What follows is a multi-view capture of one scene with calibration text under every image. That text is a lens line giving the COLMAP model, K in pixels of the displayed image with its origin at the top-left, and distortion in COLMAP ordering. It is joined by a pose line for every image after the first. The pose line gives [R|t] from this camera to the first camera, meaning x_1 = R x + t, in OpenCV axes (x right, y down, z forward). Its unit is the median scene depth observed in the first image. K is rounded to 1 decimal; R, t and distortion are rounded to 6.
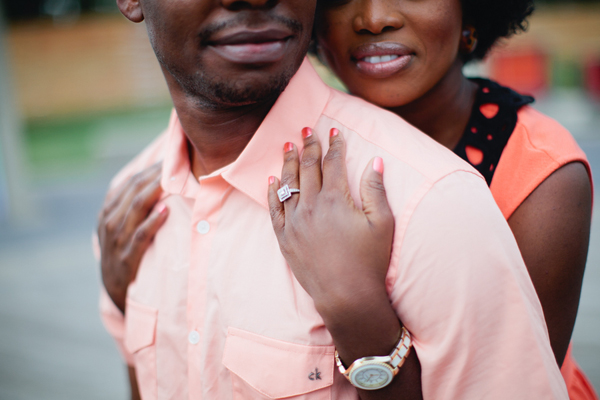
lens RADIAL K [[888.9, 0, 300.2], [0, 888.9, 200.9], [0, 0, 1]] dist [-0.254328, 0.000000]
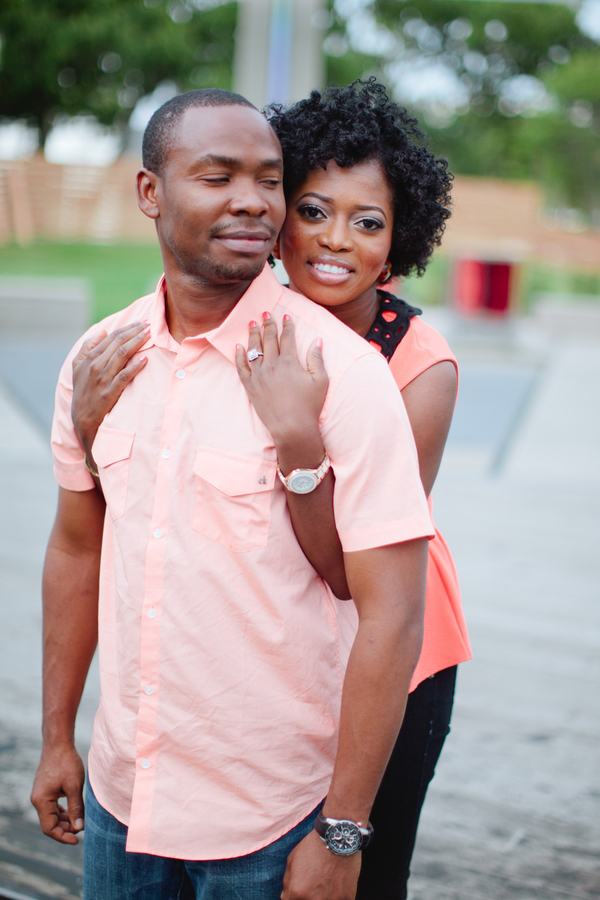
lens RADIAL K [[1333.4, 0, 299.4], [0, 1333.4, 448.7], [0, 0, 1]] dist [-0.254328, 0.000000]
pose [[0.969743, 0.108637, 0.218624, -0.387060], [-0.110188, 0.993898, -0.005124, 0.140964], [-0.217847, -0.019121, 0.975796, -1.093649]]
